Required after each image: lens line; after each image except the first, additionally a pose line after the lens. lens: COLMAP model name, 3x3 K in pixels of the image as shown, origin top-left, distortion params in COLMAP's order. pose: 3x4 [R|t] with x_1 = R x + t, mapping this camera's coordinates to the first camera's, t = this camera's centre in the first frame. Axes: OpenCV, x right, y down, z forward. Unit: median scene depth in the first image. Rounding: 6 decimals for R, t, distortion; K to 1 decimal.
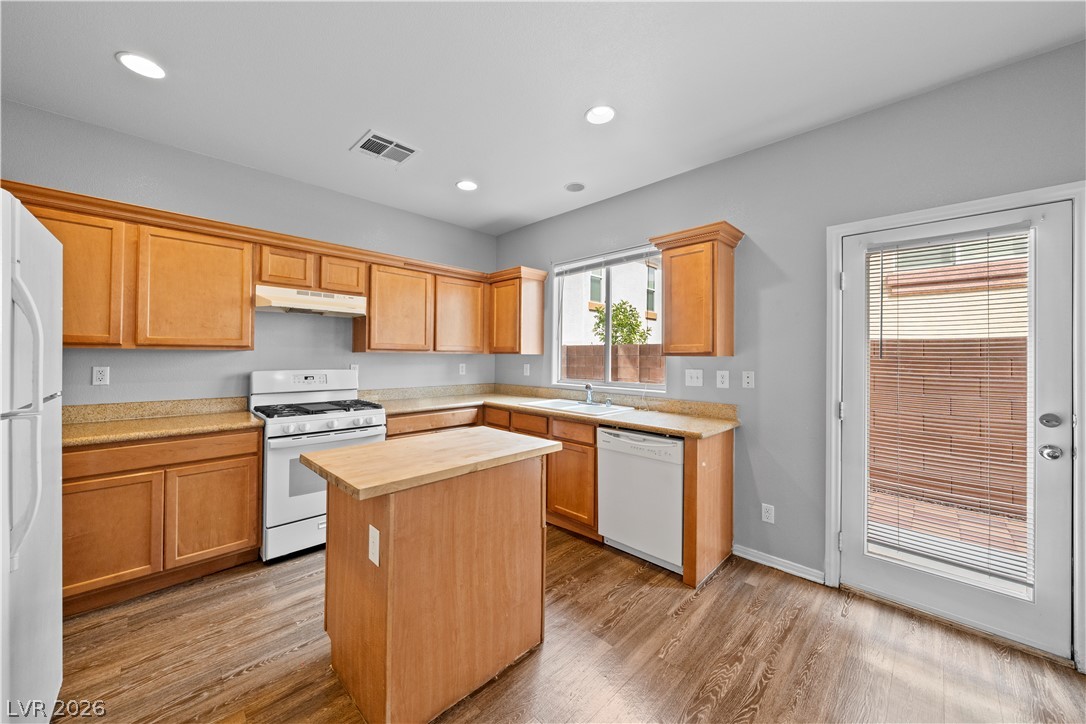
lens RADIAL K [[387.0, 0, 536.7], [0, 387.0, 360.0], [0, 0, 1]] dist [0.000858, 0.000096]
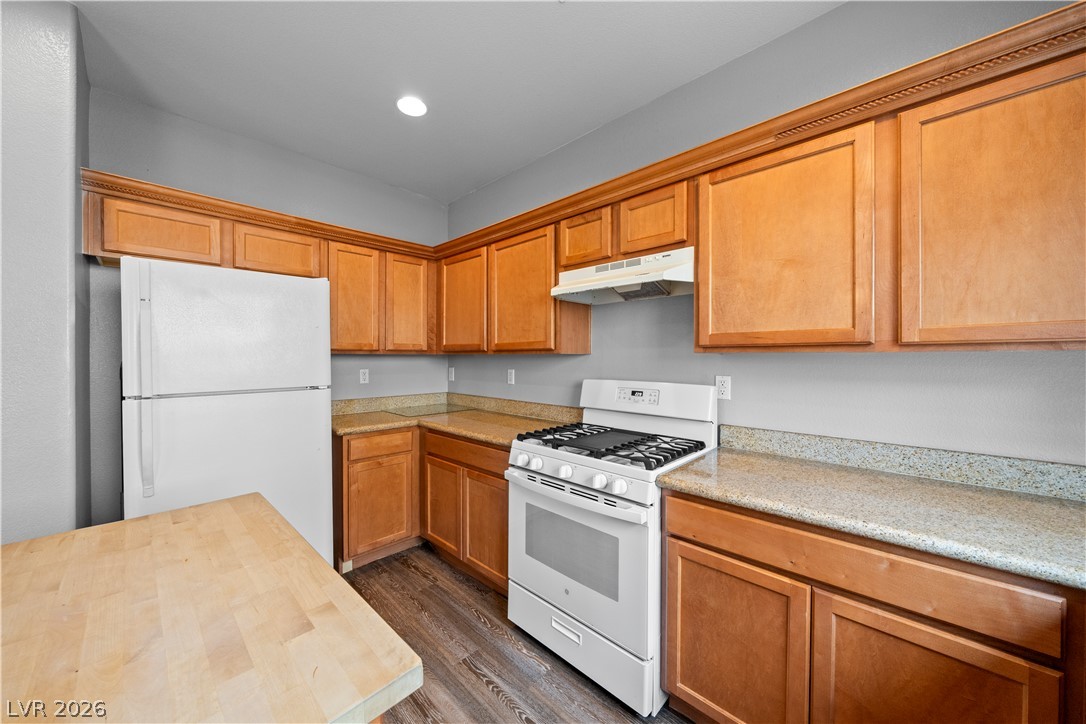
lens RADIAL K [[387.0, 0, 536.7], [0, 387.0, 360.0], [0, 0, 1]] dist [0.000858, 0.000096]
pose [[0.005405, 0.000260, -0.999985, 0.081929], [-0.005259, 0.999986, 0.000231, -0.011032], [0.999972, 0.005257, 0.005407, 0.892433]]
